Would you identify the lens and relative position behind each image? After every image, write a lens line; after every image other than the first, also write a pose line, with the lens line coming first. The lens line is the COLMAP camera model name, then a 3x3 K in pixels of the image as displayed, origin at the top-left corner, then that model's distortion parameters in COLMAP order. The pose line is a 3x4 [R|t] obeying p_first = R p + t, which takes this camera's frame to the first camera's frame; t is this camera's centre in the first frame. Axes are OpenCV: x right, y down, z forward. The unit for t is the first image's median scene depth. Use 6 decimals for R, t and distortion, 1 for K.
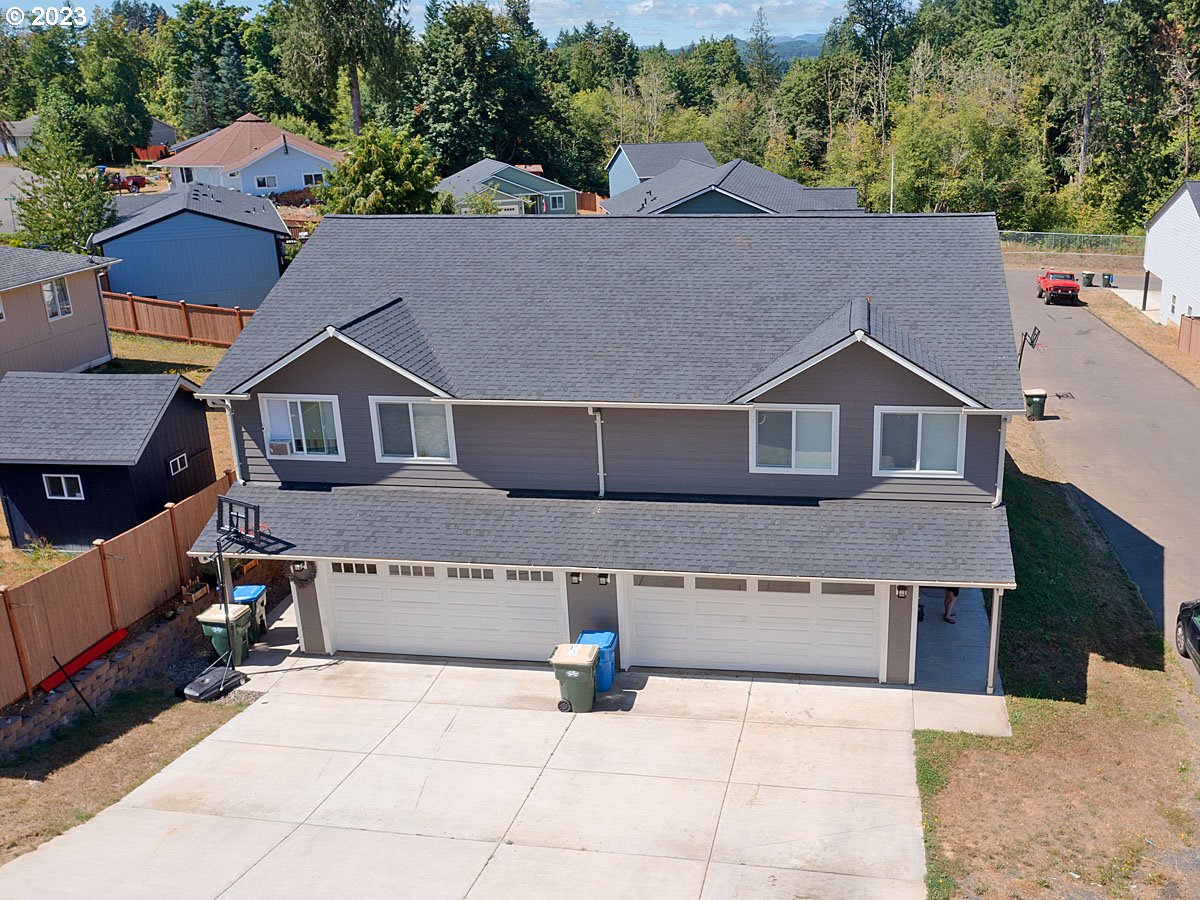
lens RADIAL K [[1125.6, 0, 708.8], [0, 1125.6, 473.6], [0, 0, 1]] dist [-0.009512, 0.001912]
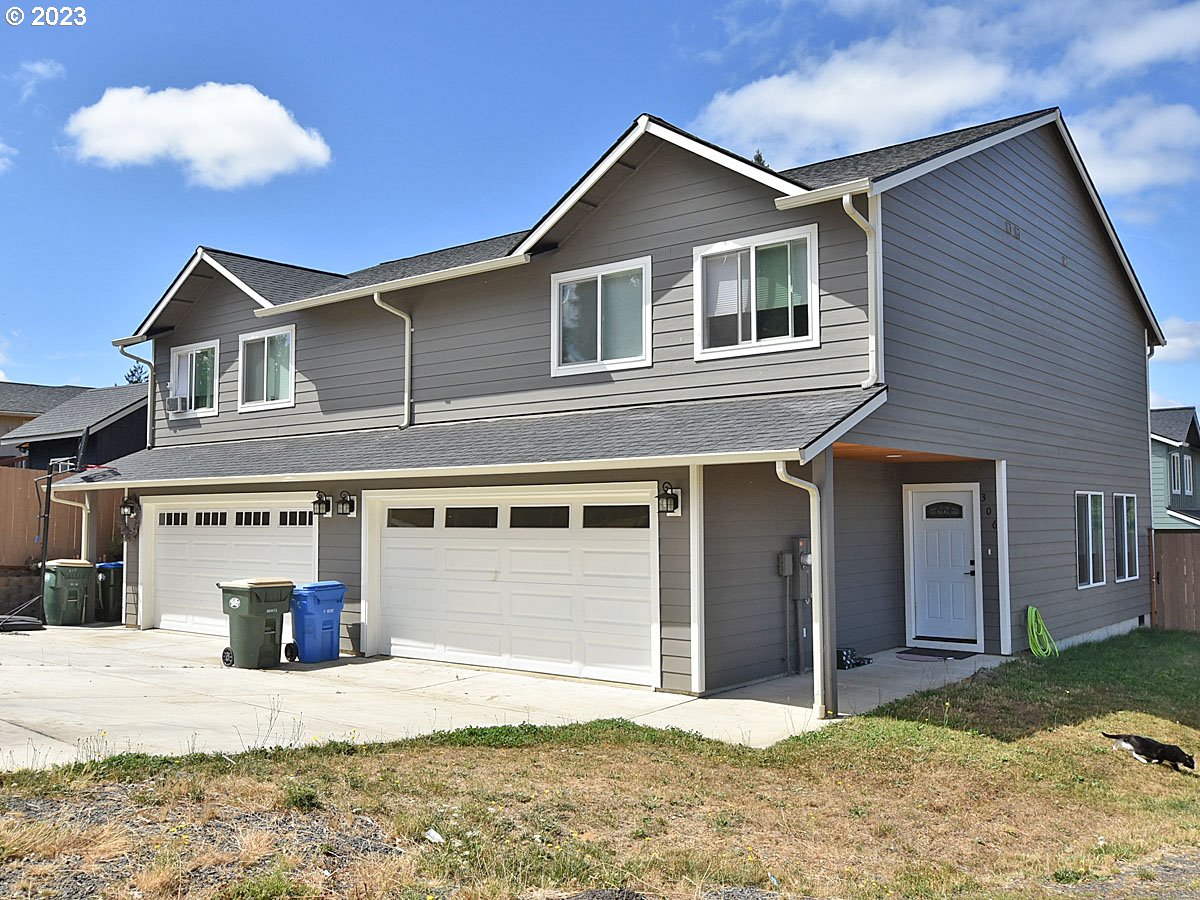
lens RADIAL K [[1081.0, 0, 629.2], [0, 1081.0, 455.7], [0, 0, 1]] dist [0.003350, 0.000723]
pose [[0.857452, -0.016853, -0.514288, 0.419158], [-0.180155, 0.926373, -0.330722, 0.255760], [0.481997, 0.376230, 0.791284, 0.507935]]
